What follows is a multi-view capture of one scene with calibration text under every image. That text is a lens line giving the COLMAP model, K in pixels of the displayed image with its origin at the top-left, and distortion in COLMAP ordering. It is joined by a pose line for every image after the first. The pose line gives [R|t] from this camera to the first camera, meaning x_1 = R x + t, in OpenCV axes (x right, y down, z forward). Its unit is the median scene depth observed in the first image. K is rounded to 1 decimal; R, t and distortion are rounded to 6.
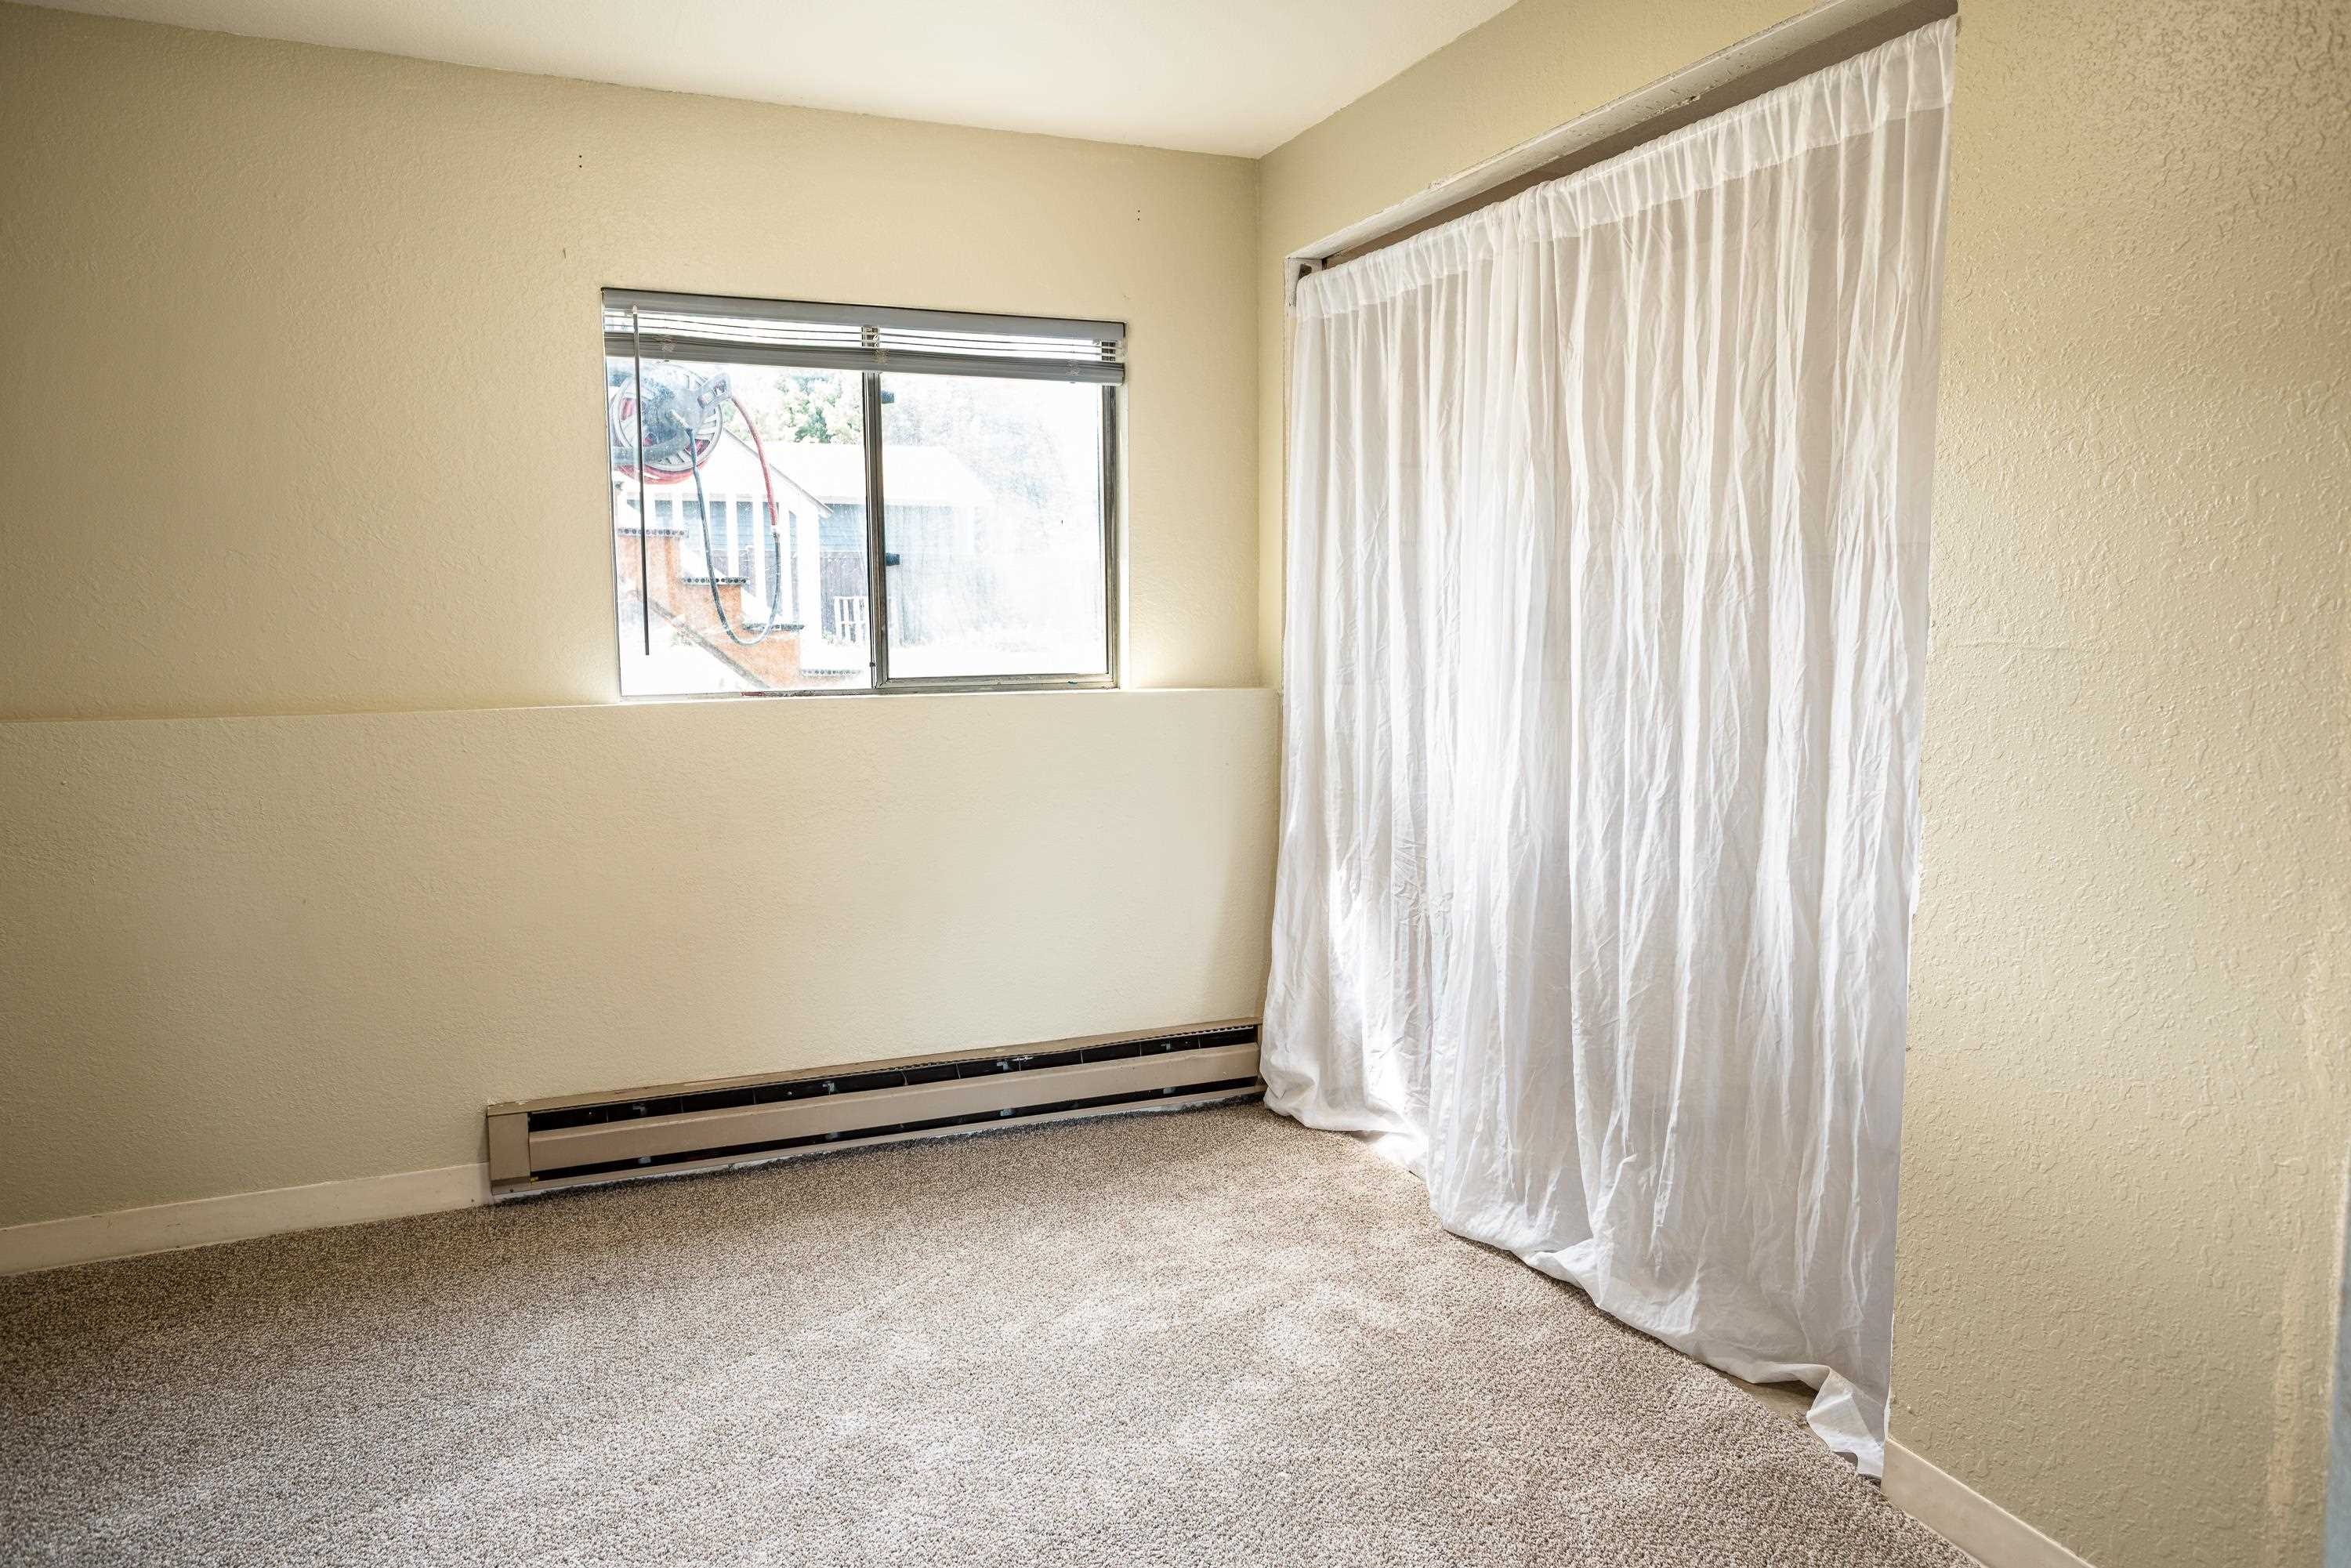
lens RADIAL K [[1521.4, 0, 1175.5], [0, 1521.4, 784.0], [0, 0, 1]] dist [0.005130, 0.003568]
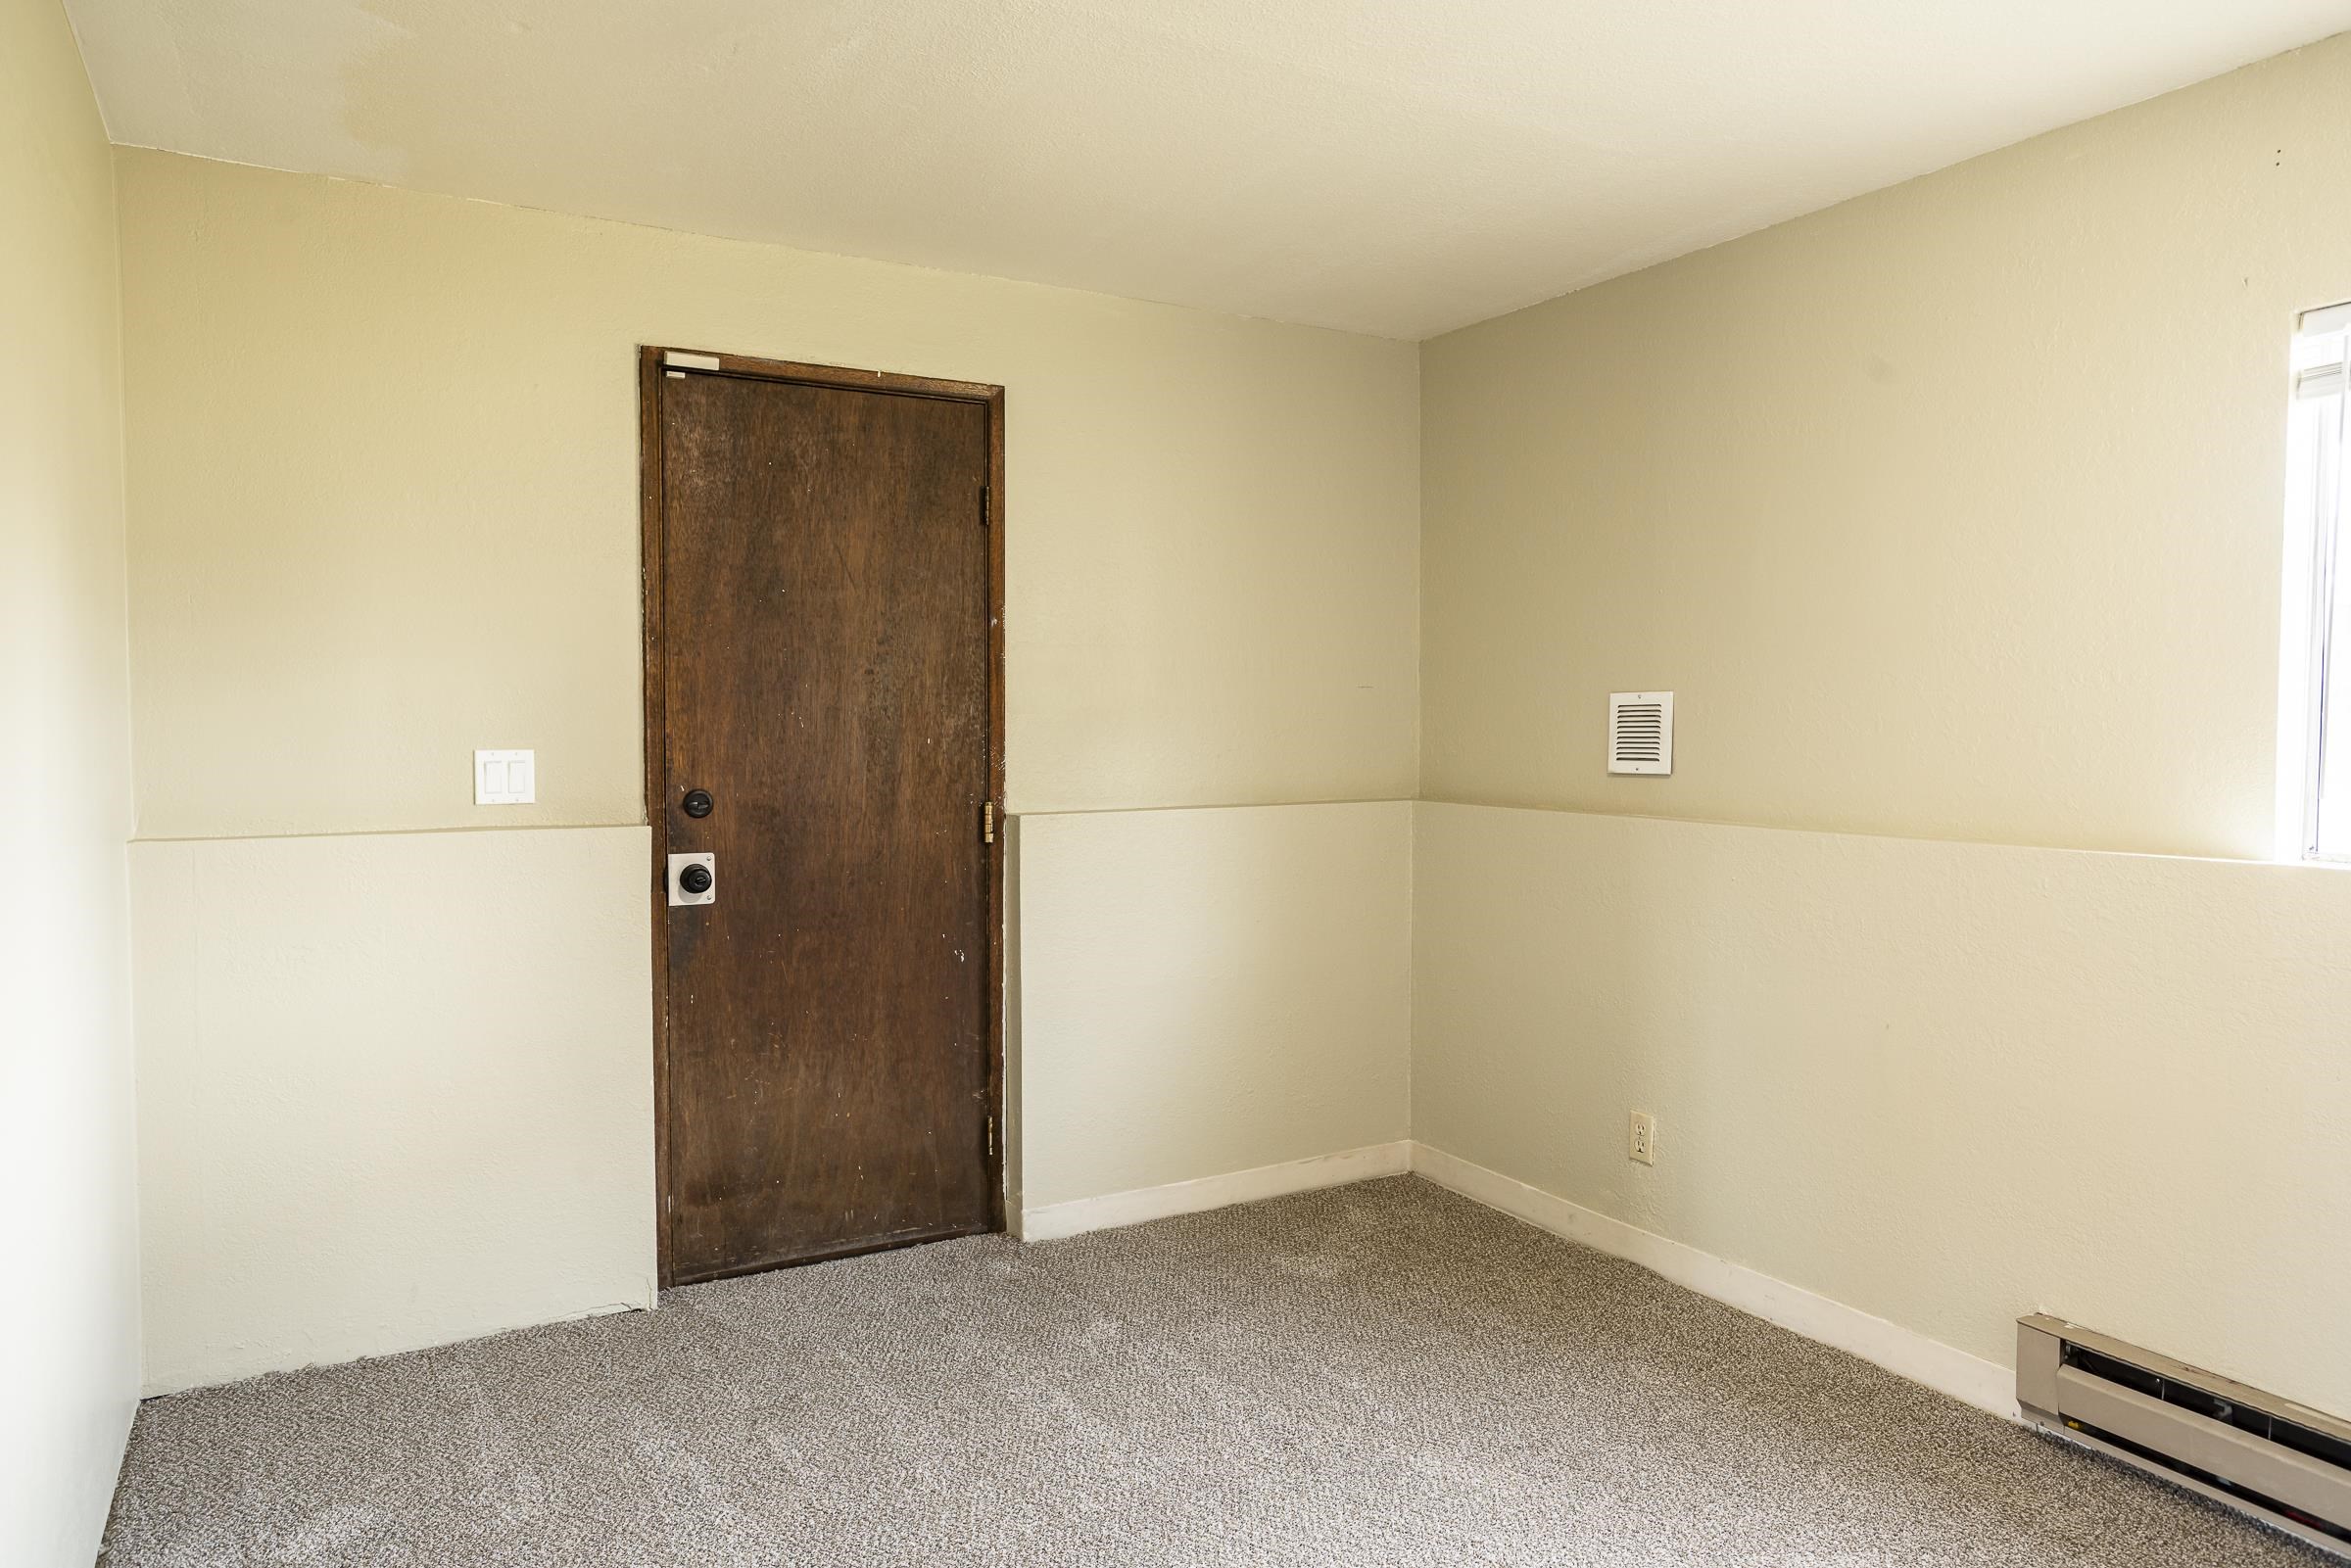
lens RADIAL K [[1521.3, 0, 1175.5], [0, 1521.3, 784.0], [0, 0, 1]] dist [0.005130, 0.003568]
pose [[0.116062, 0.050231, -0.991971, 0.329158], [-0.117460, 0.992406, 0.036510, -0.057652], [0.986272, 0.112279, 0.121081, 0.392730]]
